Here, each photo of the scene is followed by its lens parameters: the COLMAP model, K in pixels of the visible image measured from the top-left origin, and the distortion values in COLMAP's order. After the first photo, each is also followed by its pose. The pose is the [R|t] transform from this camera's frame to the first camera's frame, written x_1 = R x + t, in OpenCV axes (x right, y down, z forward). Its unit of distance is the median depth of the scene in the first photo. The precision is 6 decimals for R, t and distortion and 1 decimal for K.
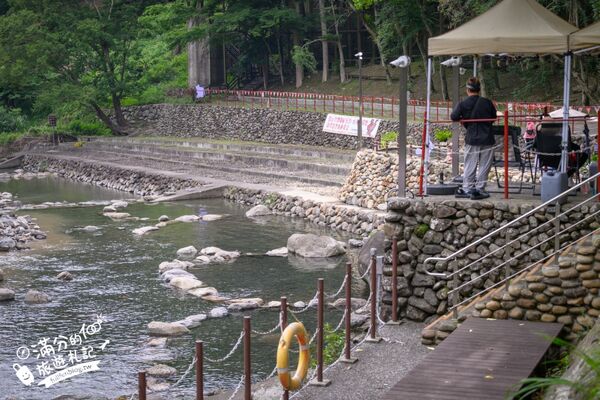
lens RADIAL K [[1126.6, 0, 300.1], [0, 1126.6, 199.8], [0, 0, 1]] dist [0.033417, 0.000000]
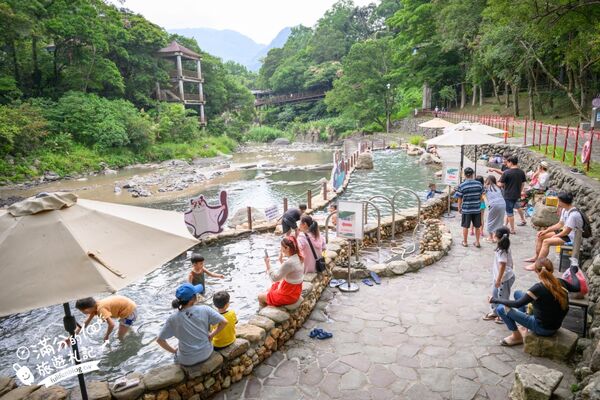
lens RADIAL K [[406.1, 0, 299.8], [0, 406.1, 202.2], [0, 0, 1]] dist [0.000908, -0.000358]
pose [[0.839385, 0.110432, -0.532200, 0.156734], [-0.045736, 0.990020, 0.133296, -0.023162], [0.541609, -0.087546, 0.836059, 0.270353]]
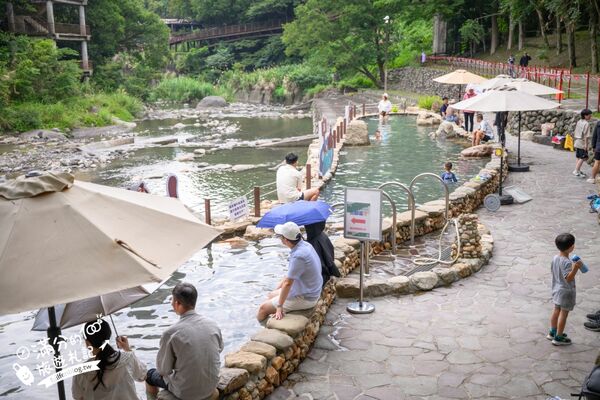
lens RADIAL K [[648.3, 0, 298.5], [0, 648.3, 201.0], [0, 0, 1]] dist [0.008343, 0.000000]
pose [[0.885237, 0.107419, -0.452567, 0.156566], [-0.052679, 0.989861, 0.131906, -0.023191], [0.462148, -0.092927, 0.881921, 0.257684]]
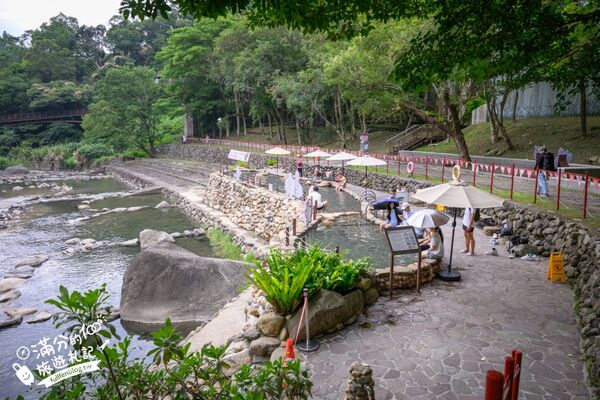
lens RADIAL K [[406.1, 0, 304.9], [0, 406.1, 198.8], [0, 0, 1]] dist [0.000908, -0.000358]
pose [[0.995407, -0.003522, 0.095666, 0.075838], [-0.001276, 0.998746, 0.050042, -0.019131], [-0.095723, -0.049934, 0.994155, 0.188918]]
